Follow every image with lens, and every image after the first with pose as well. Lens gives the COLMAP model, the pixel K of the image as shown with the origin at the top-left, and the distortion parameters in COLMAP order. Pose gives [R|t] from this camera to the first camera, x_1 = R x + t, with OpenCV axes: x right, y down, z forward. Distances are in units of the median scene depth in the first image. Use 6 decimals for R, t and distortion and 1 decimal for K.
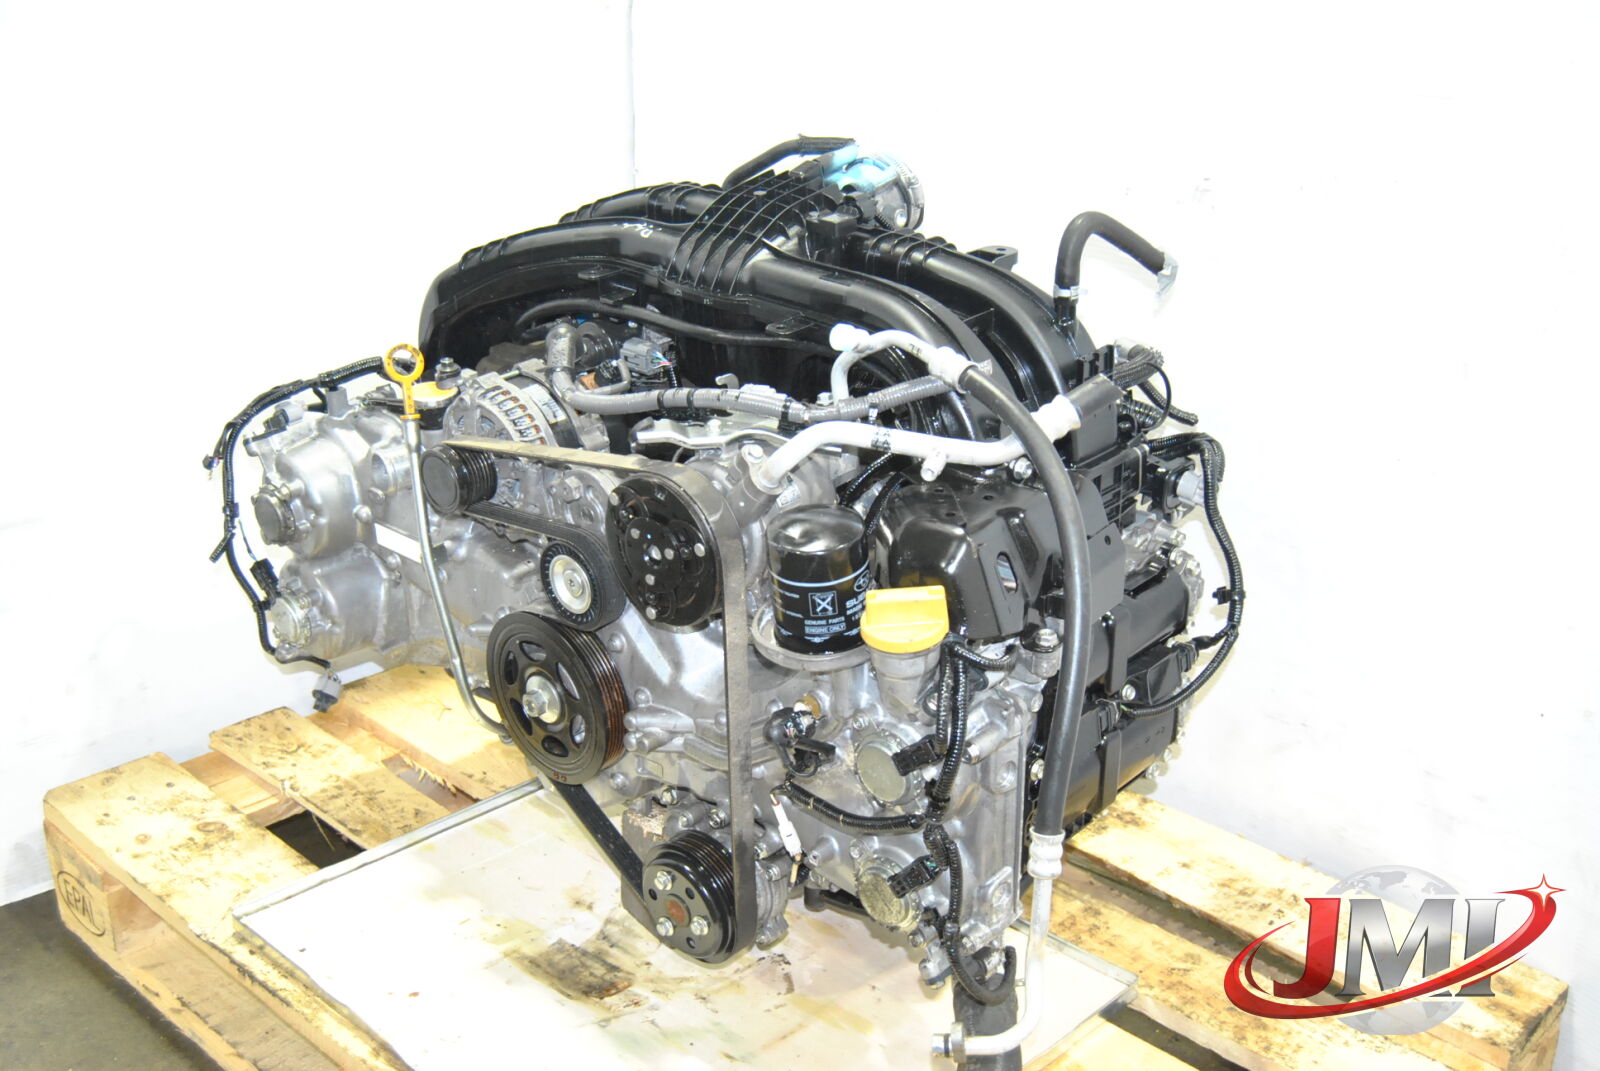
lens RADIAL K [[1801.3, 0, 800.6], [0, 1801.3, 534.1], [0, 0, 1]] dist [0.004236, 0.000000]
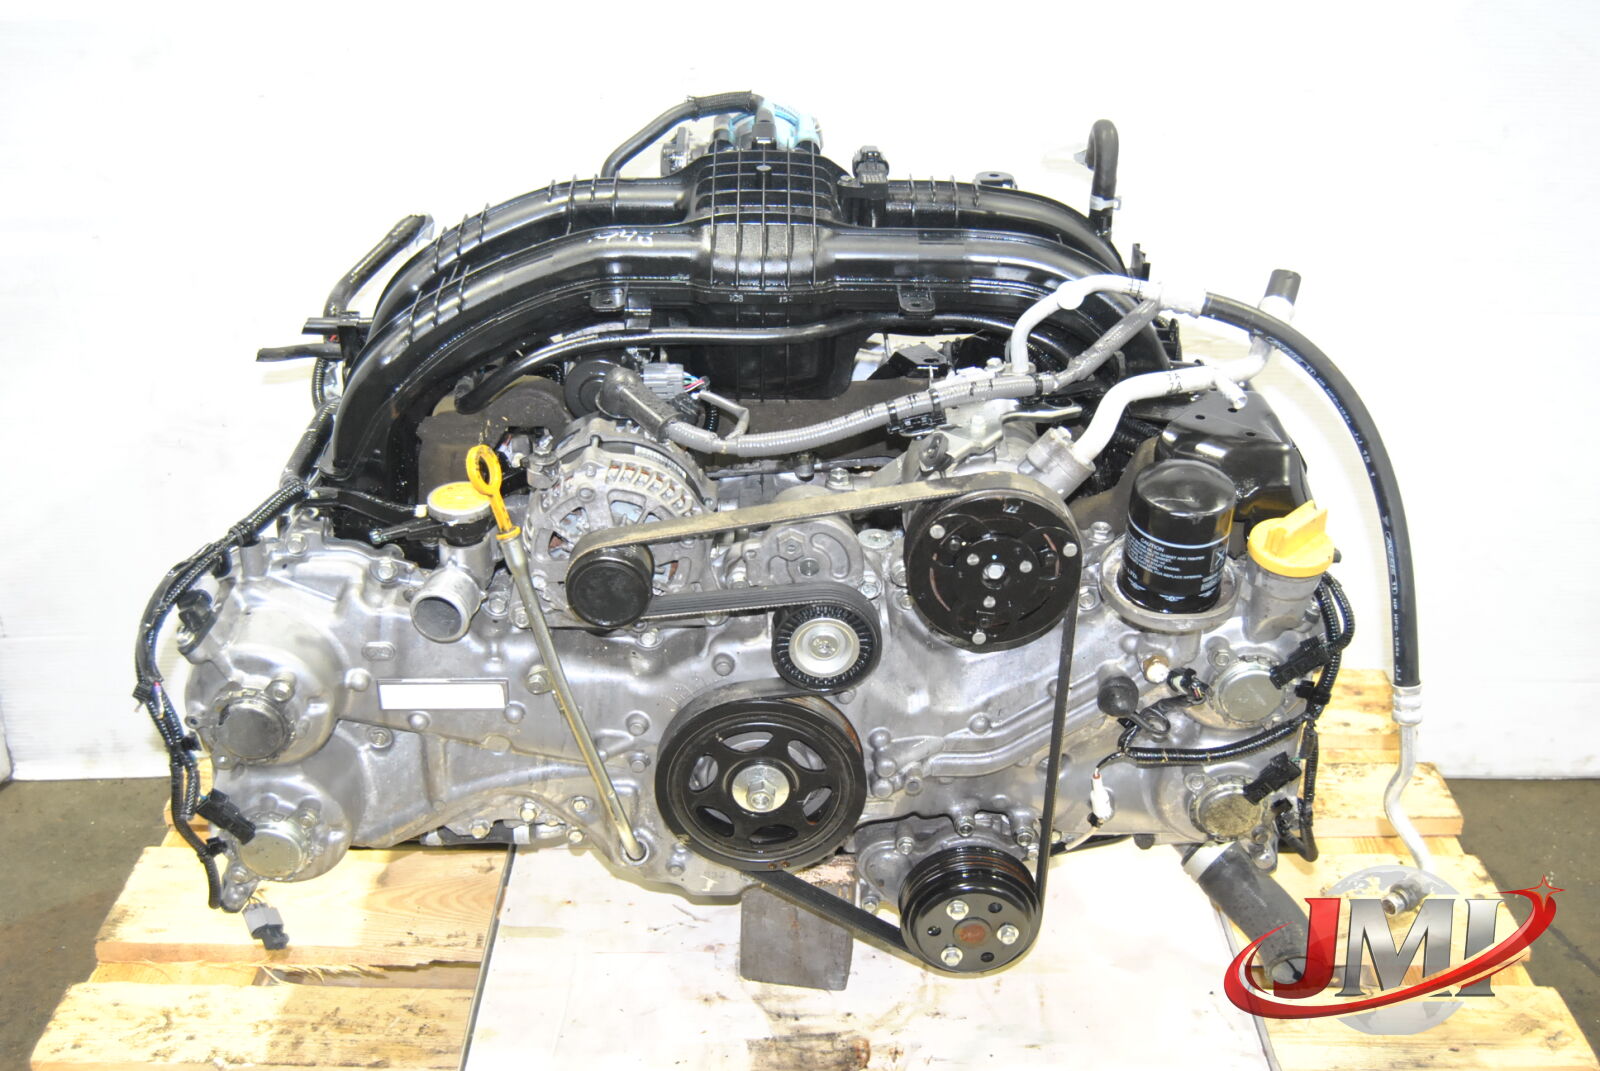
lens RADIAL K [[1801.3, 0, 799.2], [0, 1801.3, 537.9], [0, 0, 1]] dist [0.004236, 0.000000]
pose [[0.726327, -0.321530, 0.607509, -0.629660], [0.270844, 0.946215, 0.176978, -0.174865], [-0.631738, 0.035997, 0.774346, 0.315053]]
